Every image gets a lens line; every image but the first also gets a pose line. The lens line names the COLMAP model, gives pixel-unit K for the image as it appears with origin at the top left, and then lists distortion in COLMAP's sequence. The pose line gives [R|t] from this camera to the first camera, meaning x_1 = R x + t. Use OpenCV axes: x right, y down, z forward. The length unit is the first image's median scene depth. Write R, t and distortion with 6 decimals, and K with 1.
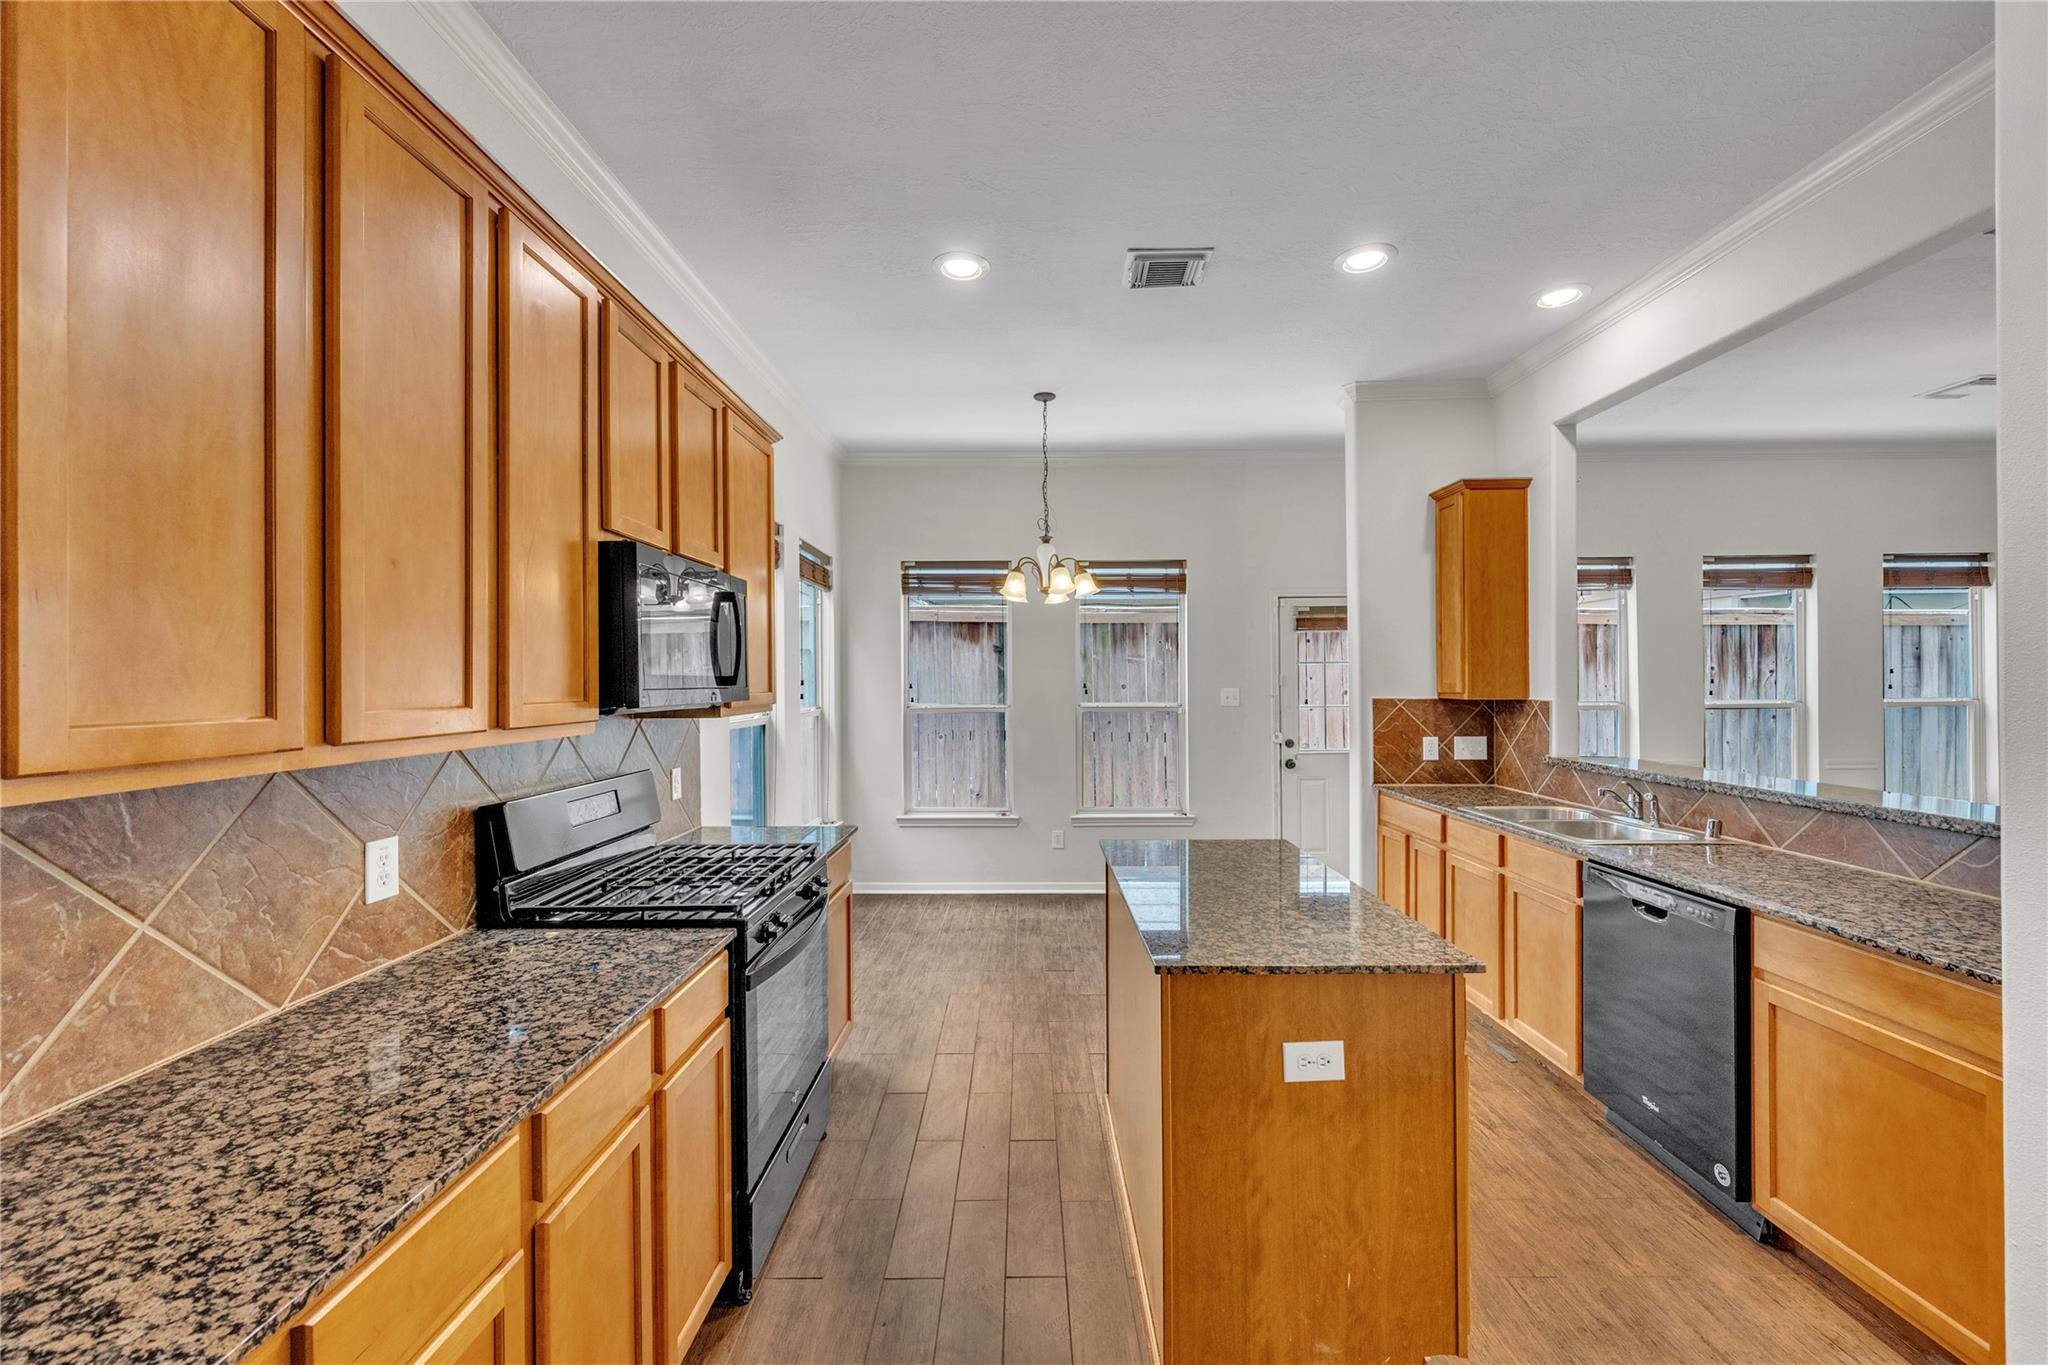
lens RADIAL K [[808.9, 0, 1026.7], [0, 808.9, 678.1], [0, 0, 1]] dist [-0.001162, -0.000176]
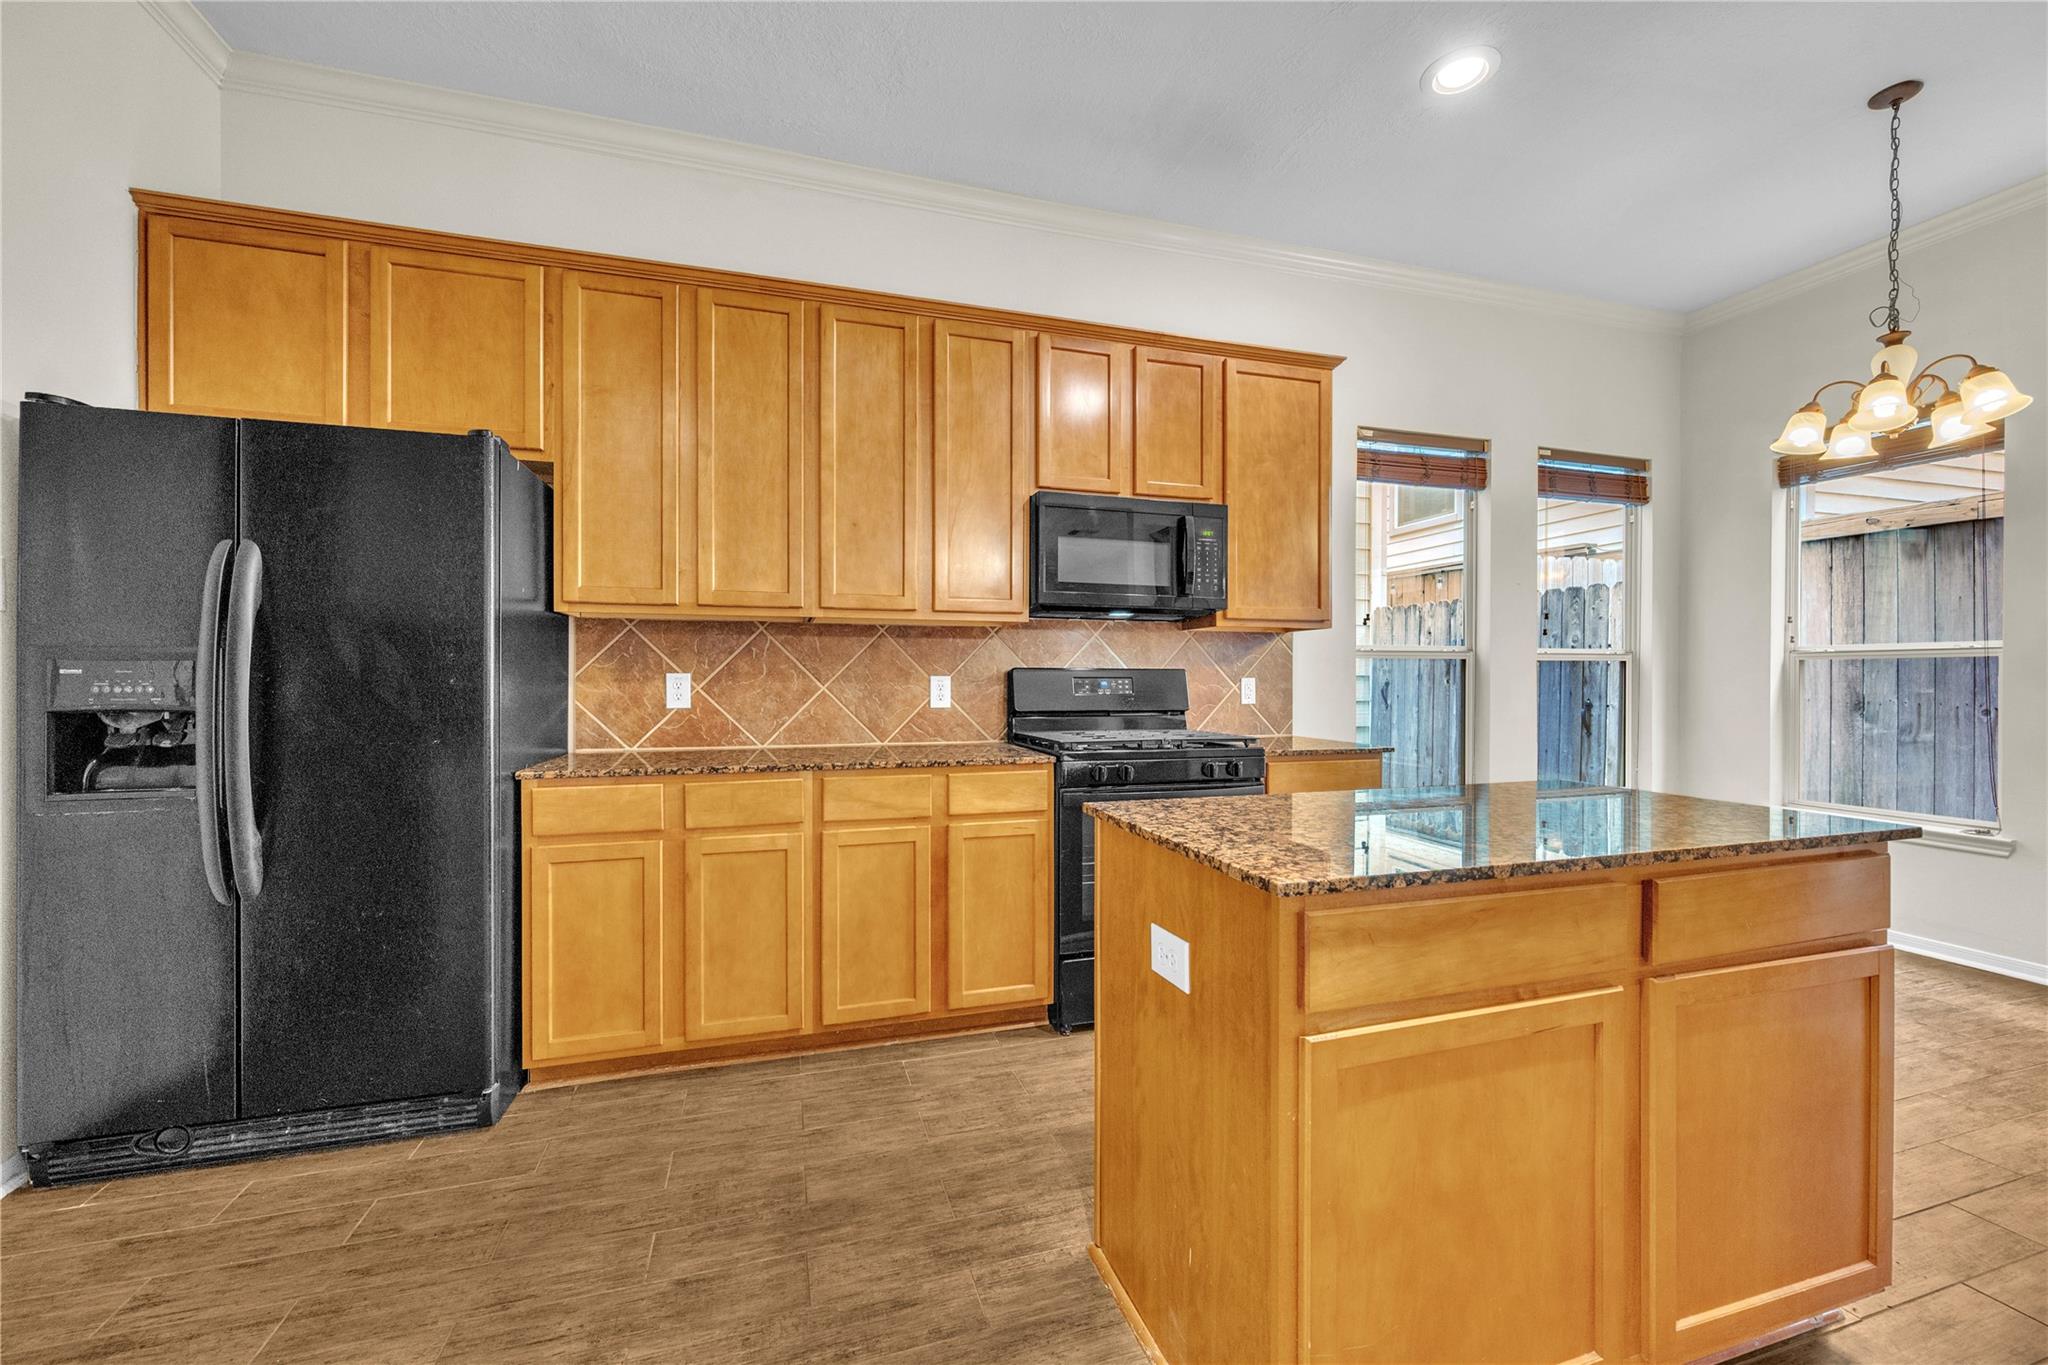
lens RADIAL K [[808.9, 0, 1028.3], [0, 808.9, 678.4], [0, 0, 1]] dist [-0.001162, -0.000176]
pose [[0.301097, 0.006164, -0.953574, 0.408341], [-0.001285, 0.999981, 0.006058, 0.073127], [0.953593, -0.000598, 0.301099, 0.236994]]
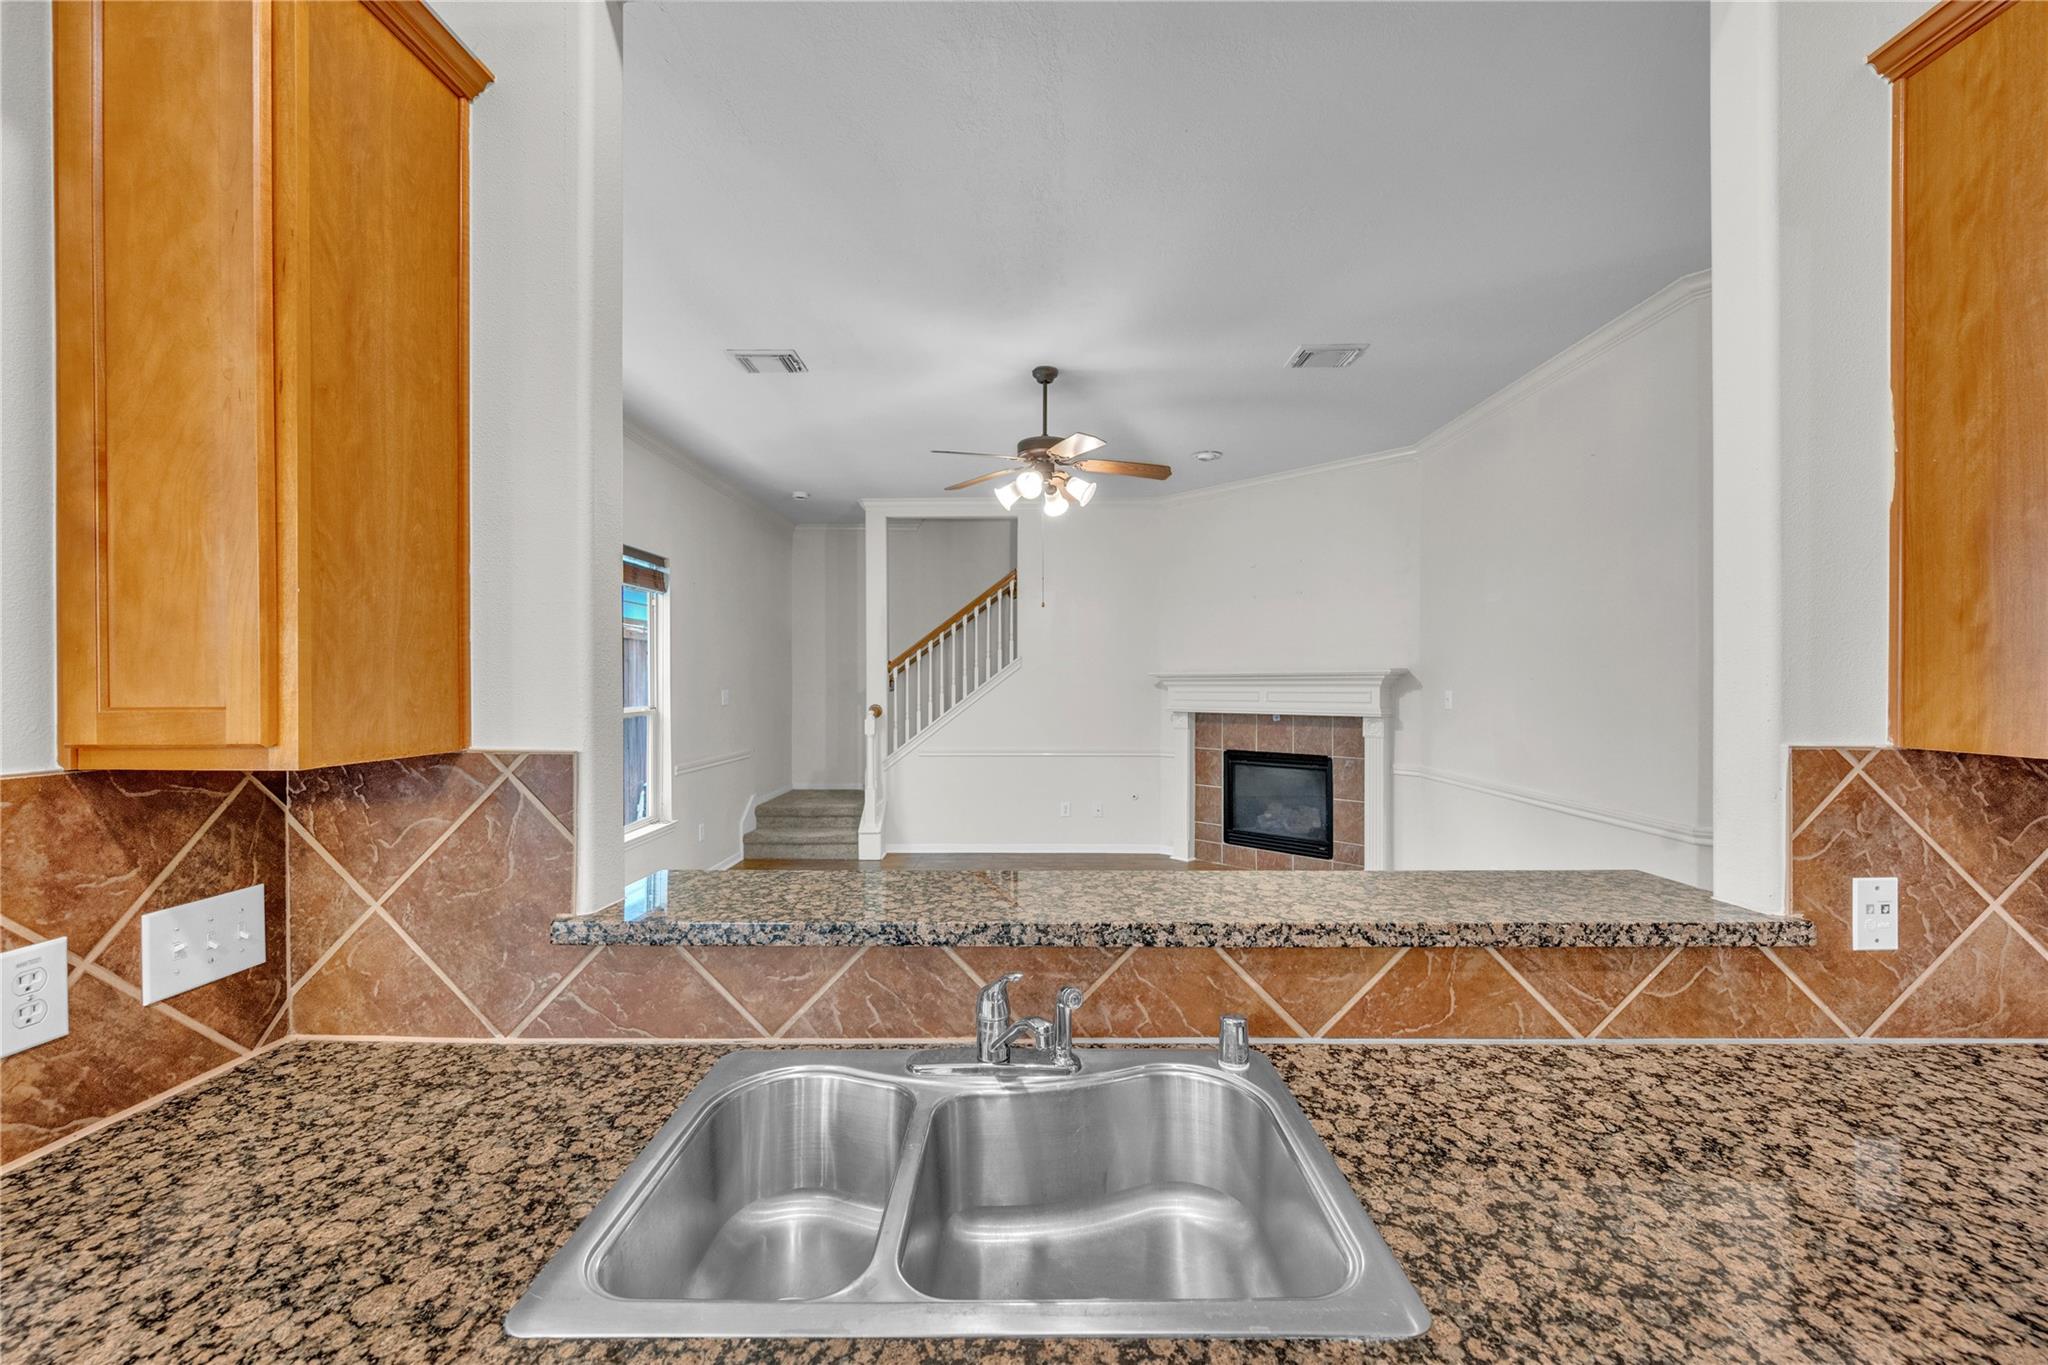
lens RADIAL K [[808.9, 0, 1026.8], [0, 808.9, 682.8], [0, 0, 1]] dist [-0.001162, -0.000176]
pose [[0.001832, 0.004912, 0.999986, 0.274732], [-0.000517, 0.999988, -0.004911, 0.000374], [-0.999998, -0.000508, 0.001835, 0.720524]]
